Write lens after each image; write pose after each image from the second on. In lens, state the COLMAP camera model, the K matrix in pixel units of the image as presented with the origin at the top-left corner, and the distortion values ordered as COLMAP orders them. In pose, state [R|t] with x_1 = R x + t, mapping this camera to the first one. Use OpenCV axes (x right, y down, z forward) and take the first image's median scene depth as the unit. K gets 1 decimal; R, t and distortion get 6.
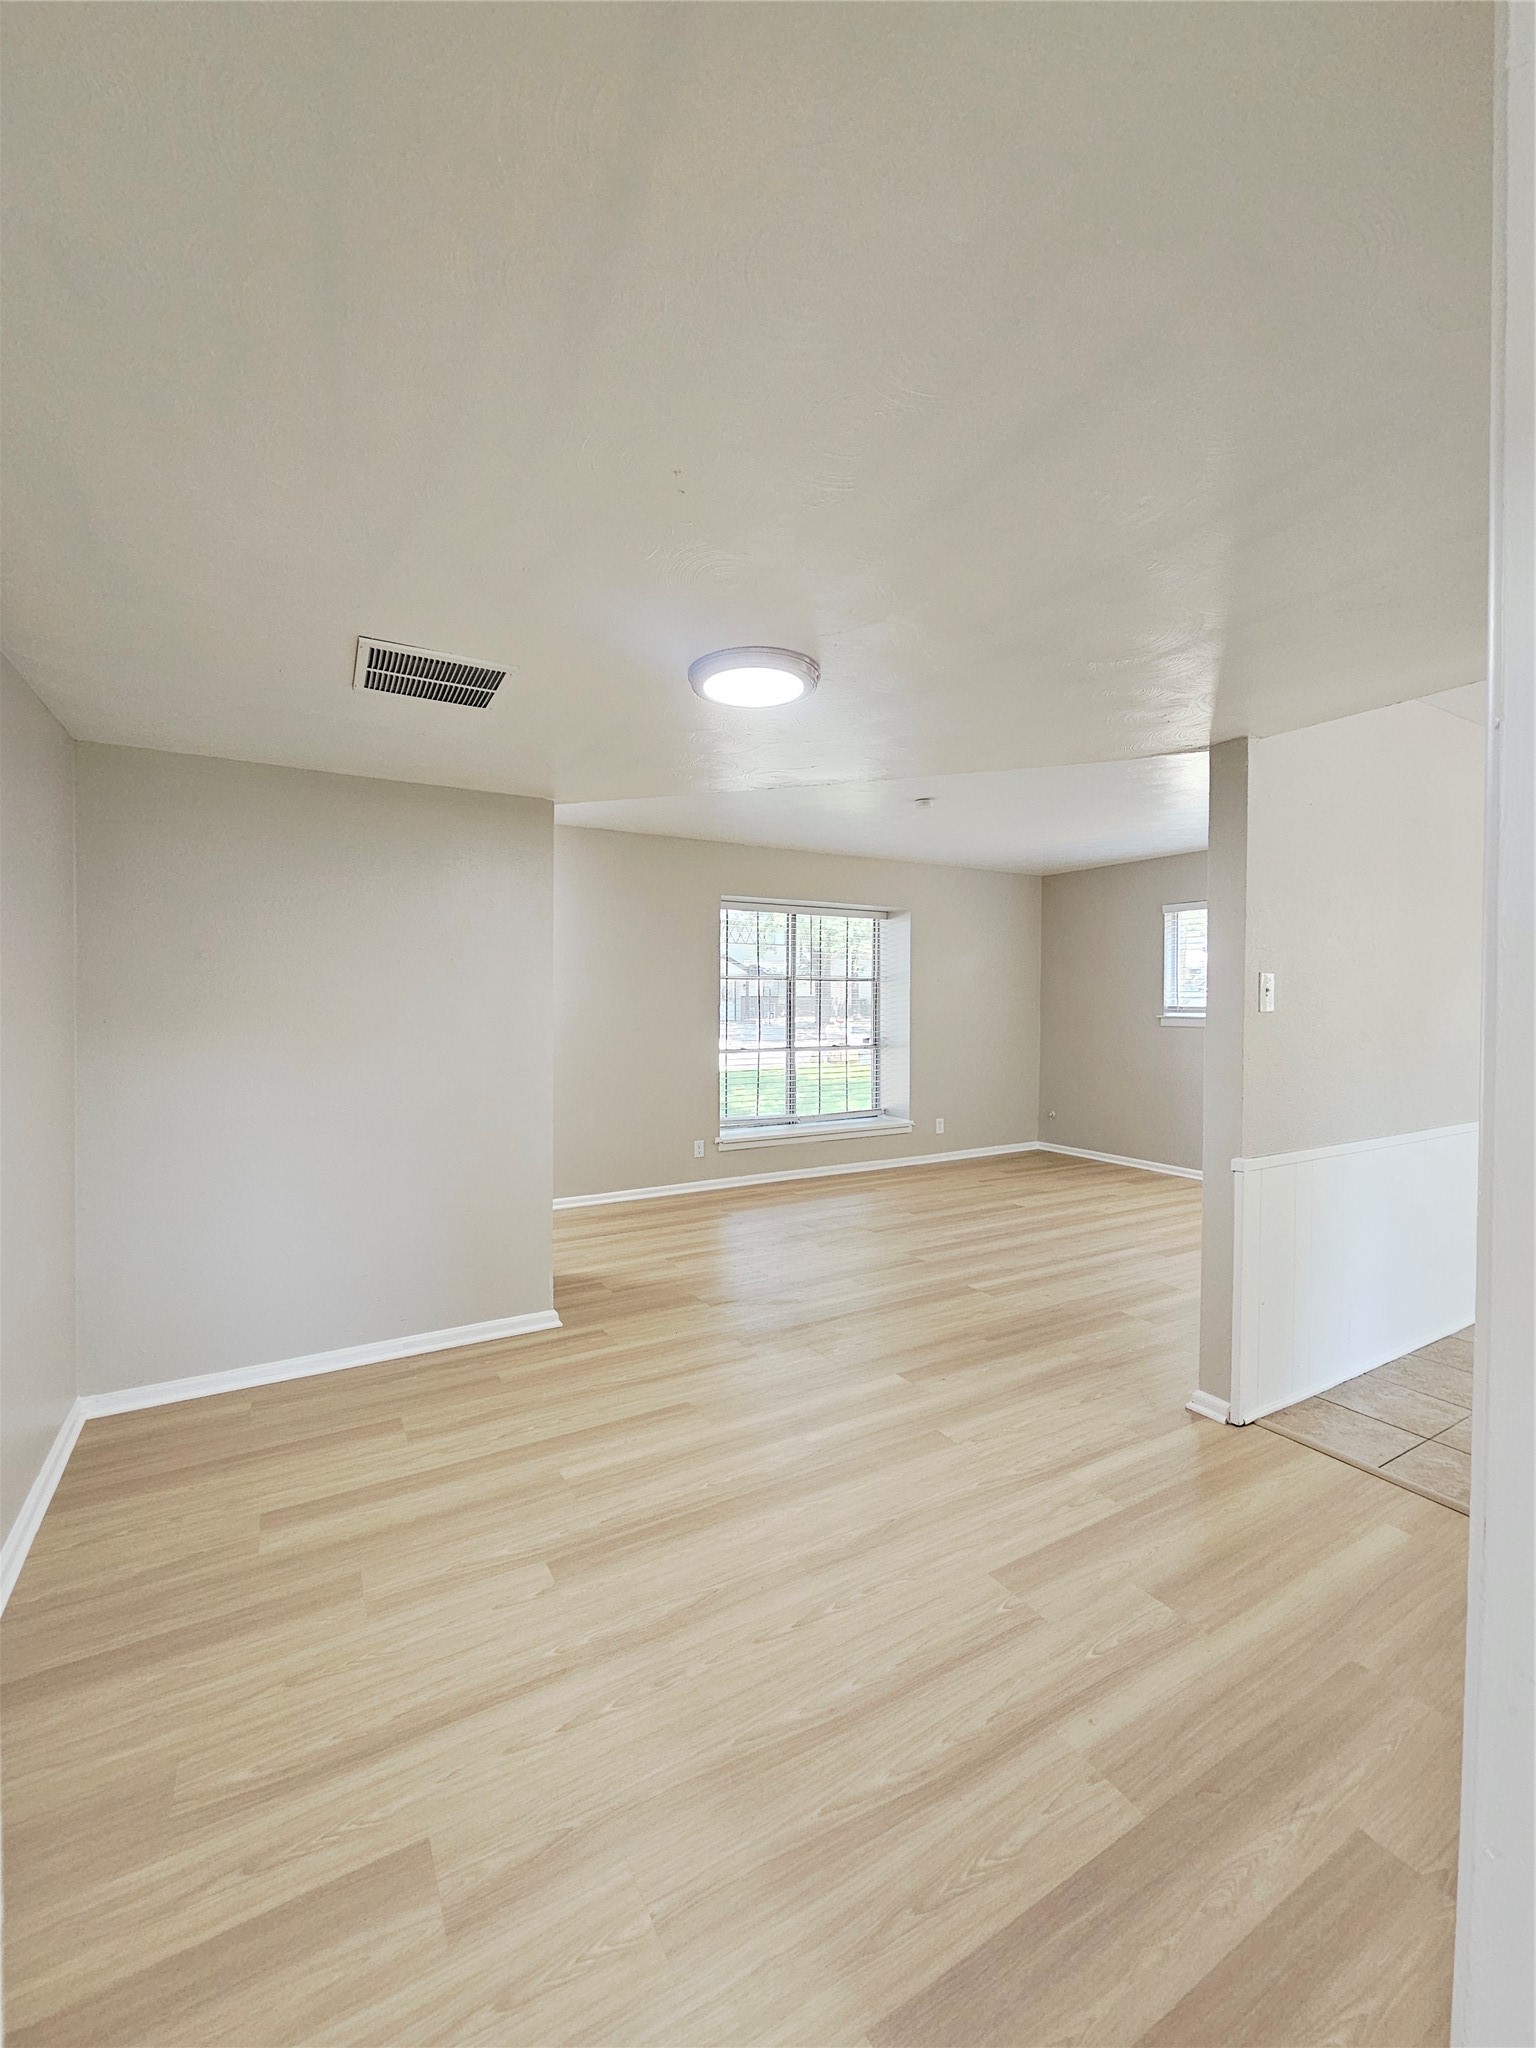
lens RADIAL K [[836.1, 0, 753.3], [0, 836.1, 1018.5], [0, 0, 1]] dist [-0.000016, -0.001532]
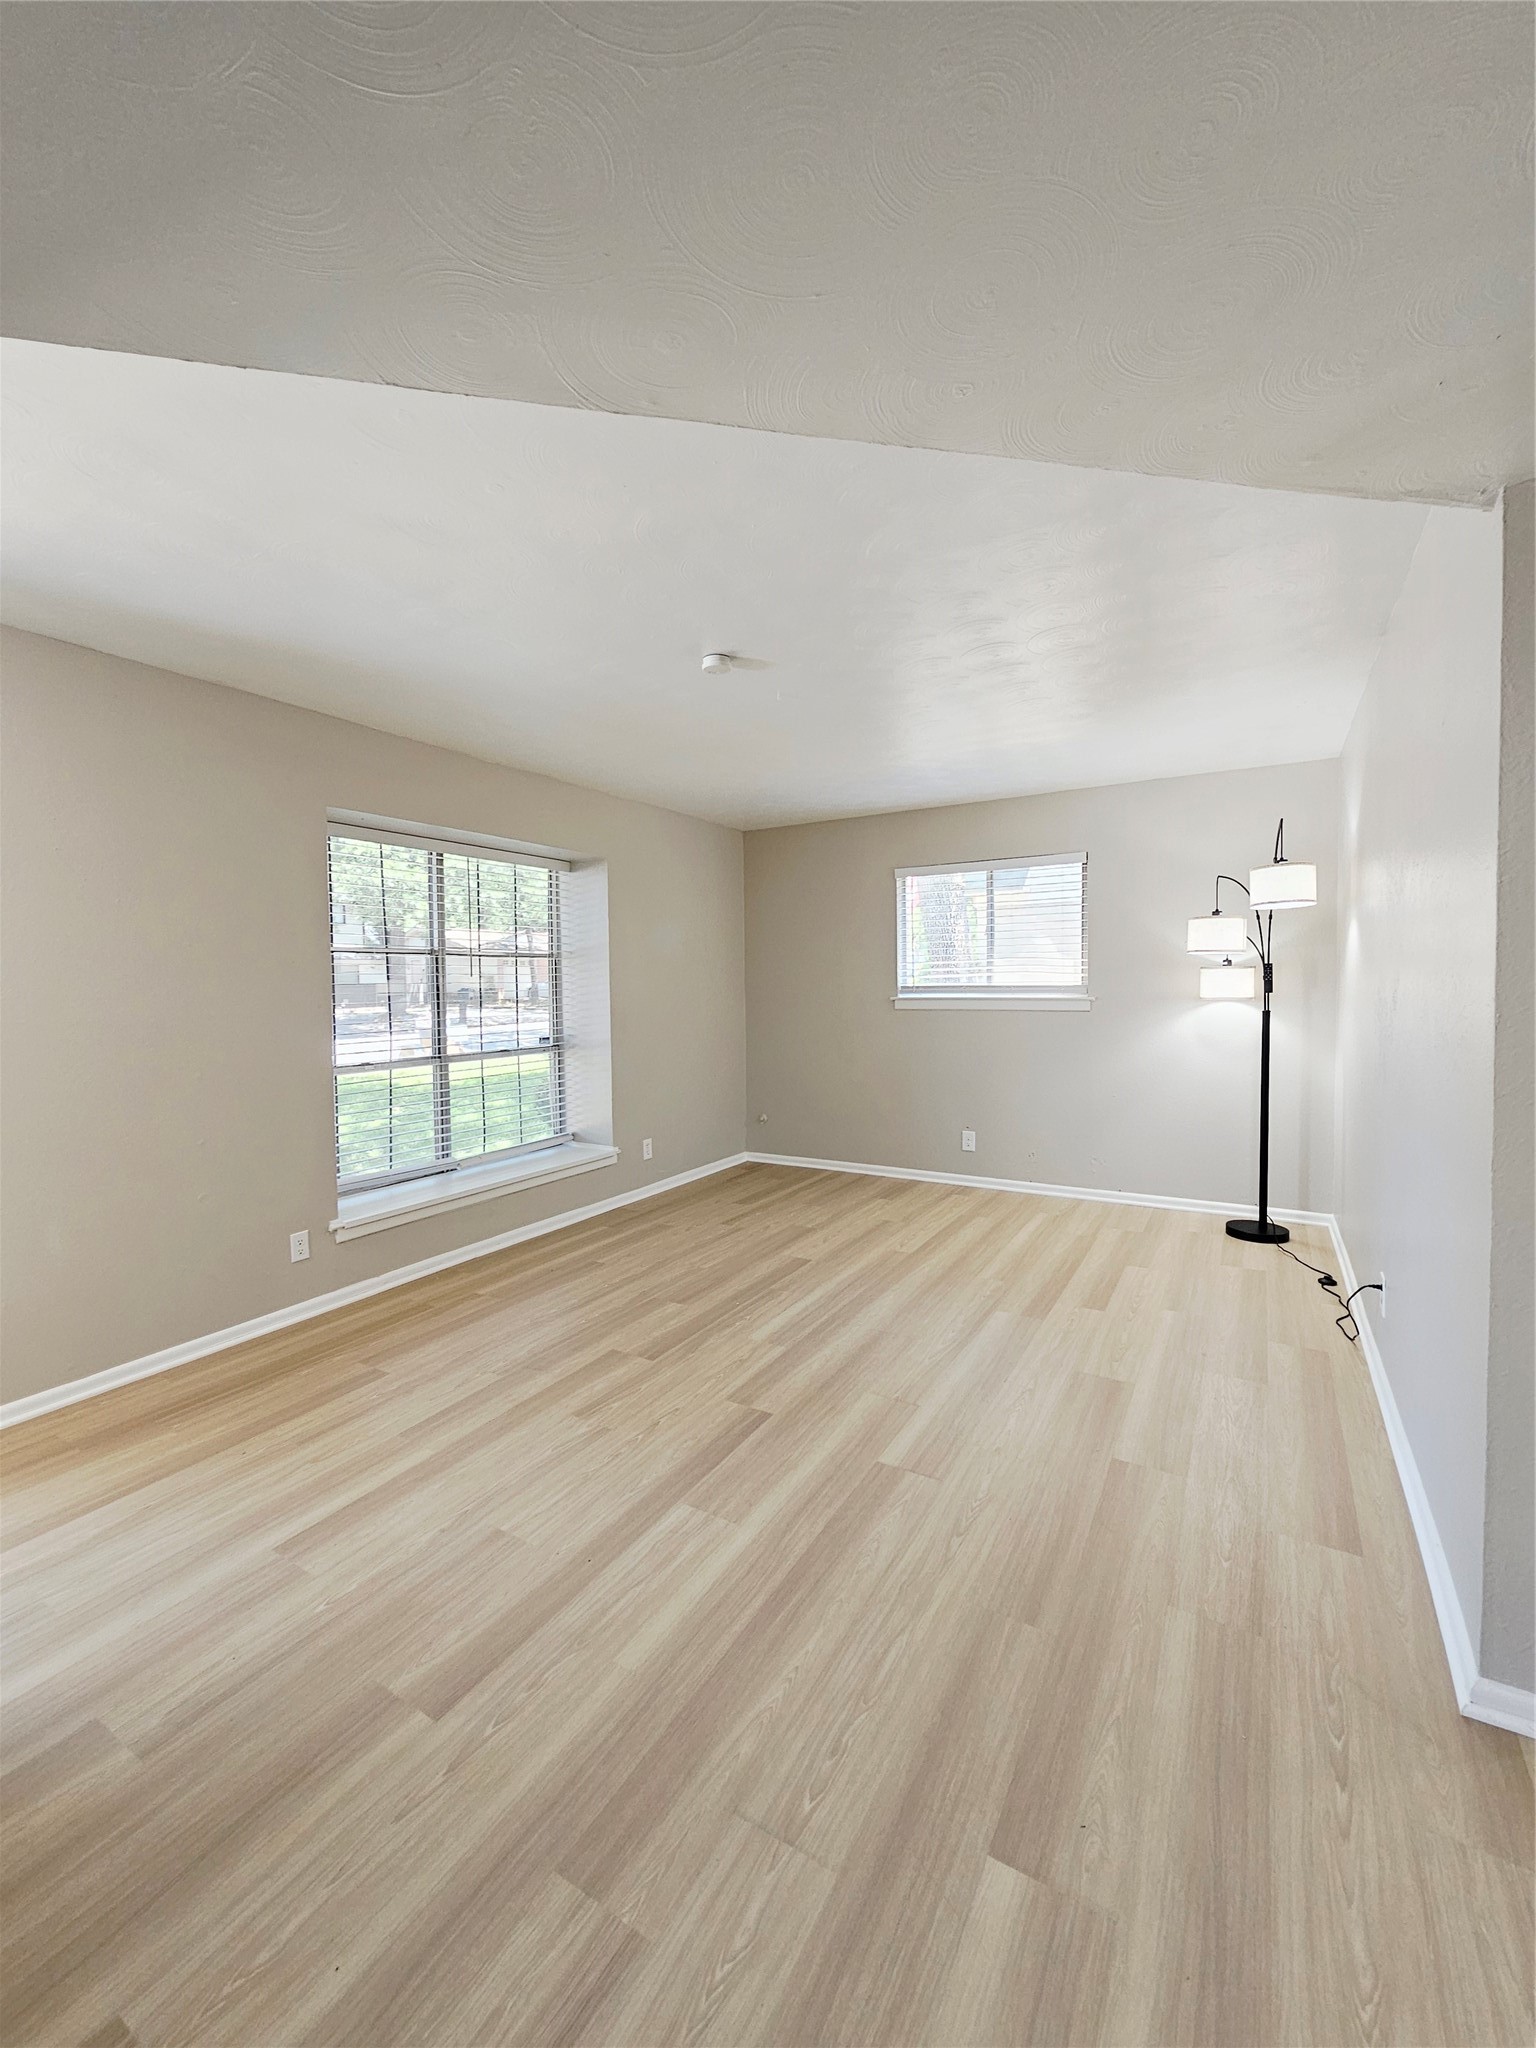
lens RADIAL K [[836.1, 0, 755.1], [0, 836.1, 1025.8], [0, 0, 1]] dist [-0.000016, -0.001532]
pose [[0.876381, -0.037153, 0.480183, -0.053466], [0.024433, 0.999166, 0.032715, -0.005671], [-0.480998, -0.016938, 0.876558, 0.308319]]
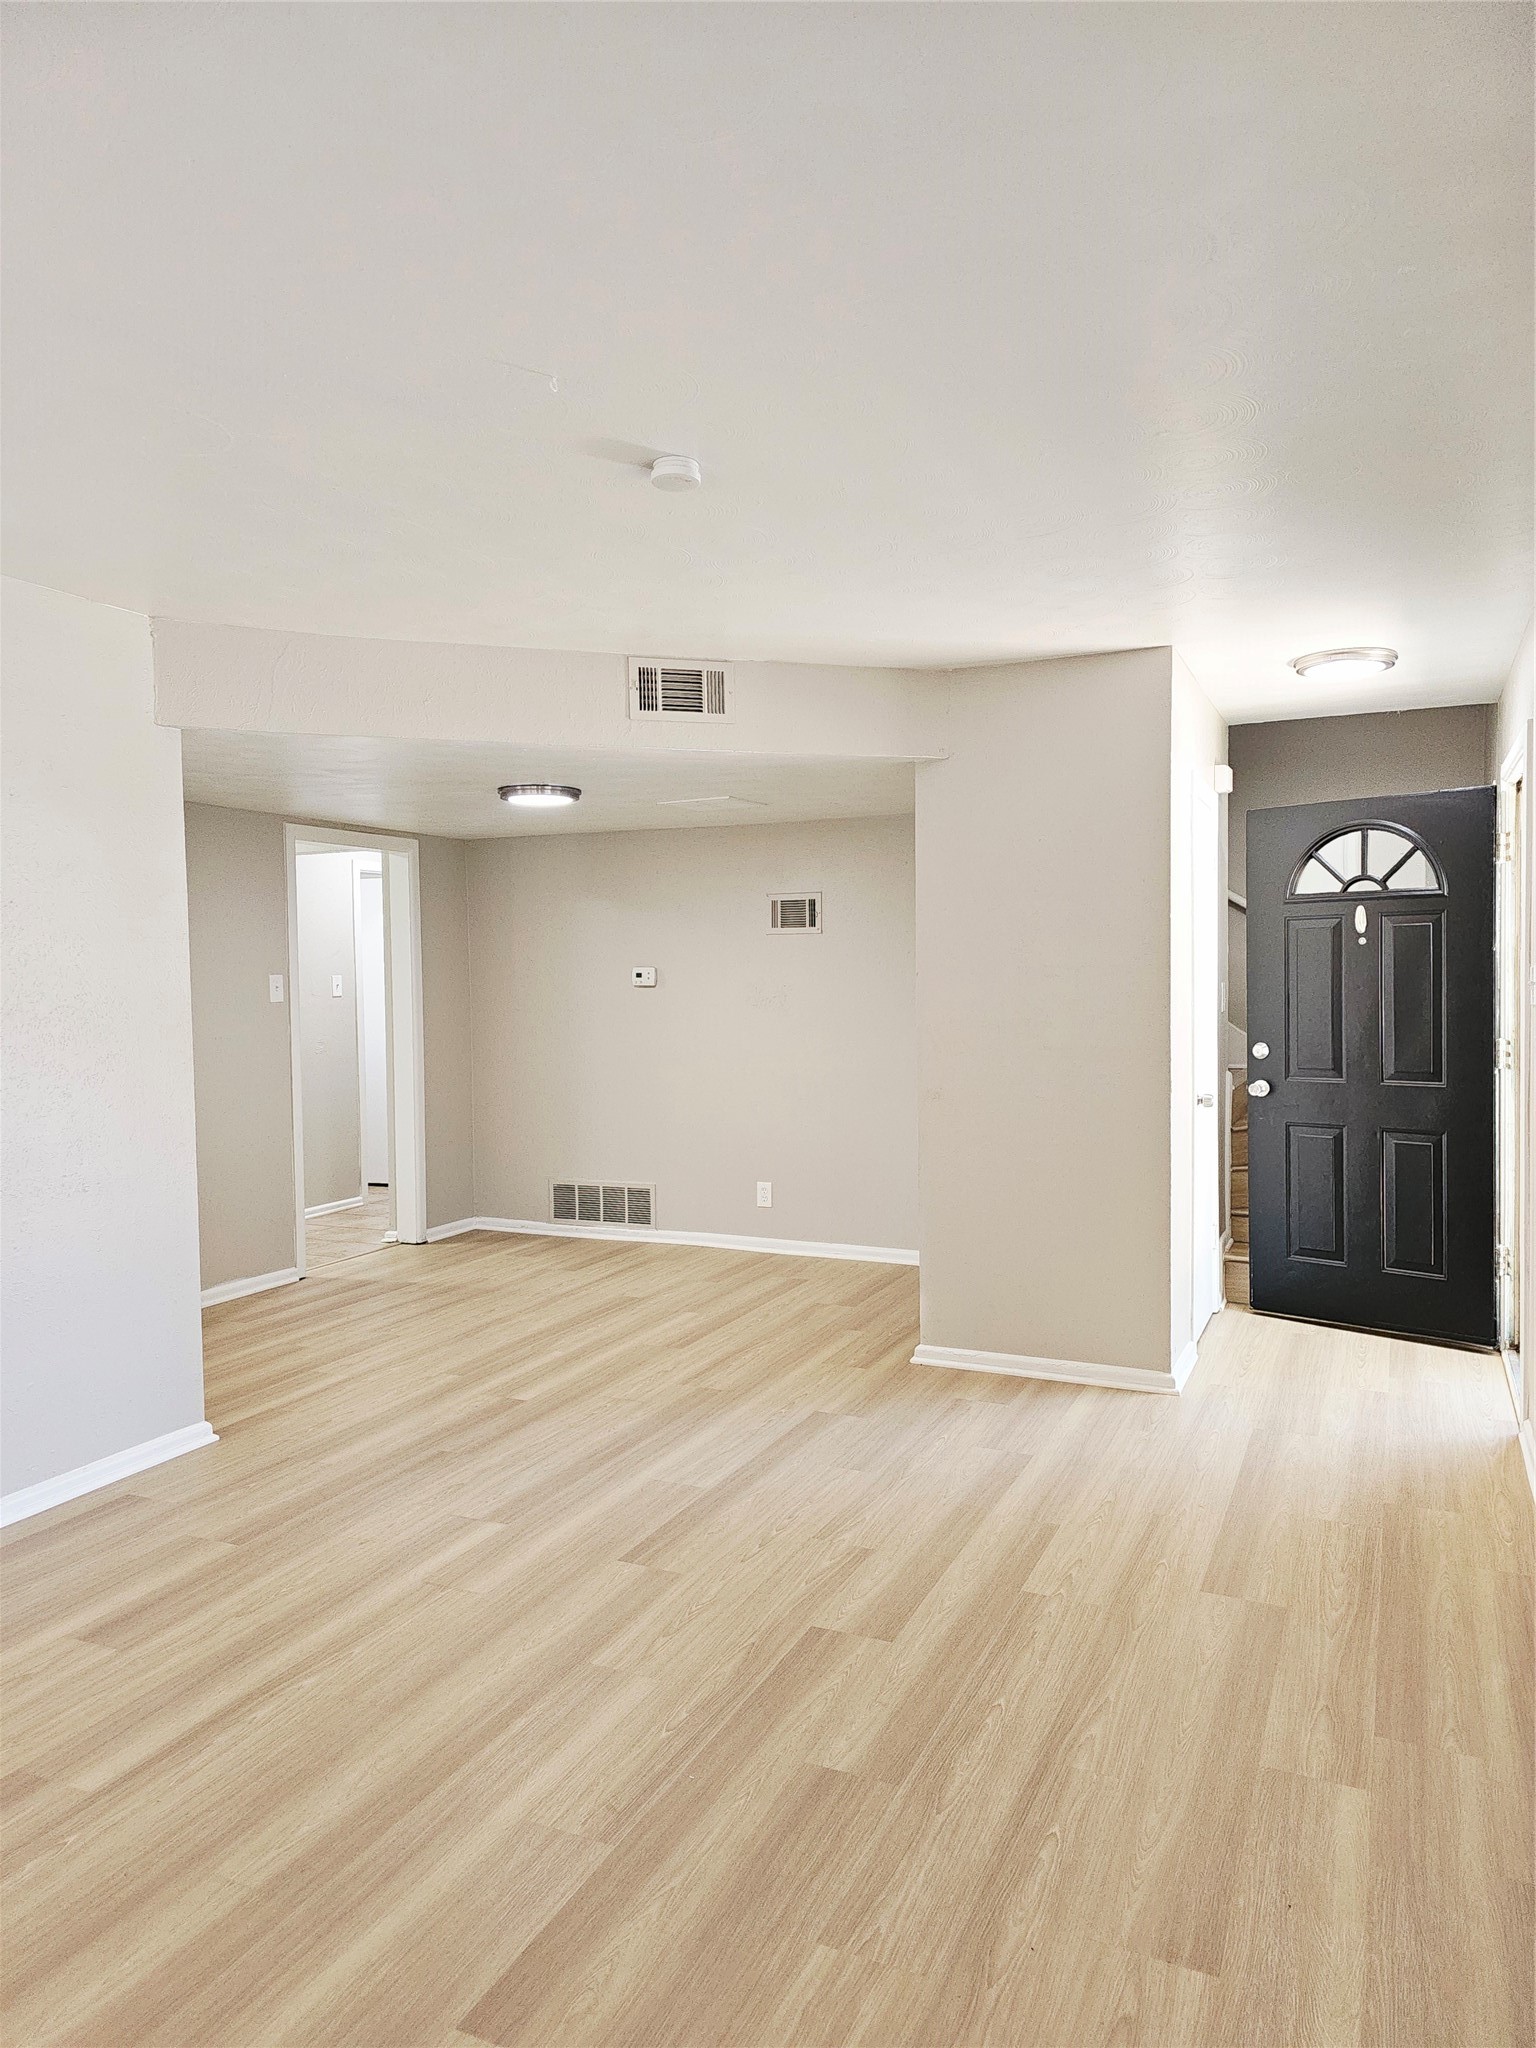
lens RADIAL K [[1382.2, 0, 808.4], [0, 1382.2, 1023.3], [0, 0, 1]] dist [0.005696, -0.002074]
pose [[-0.801194, 0.030996, -0.597602, 0.368566], [-0.003196, 0.998422, 0.056070, -0.036219], [0.598397, 0.046832, -0.799830, 1.068886]]
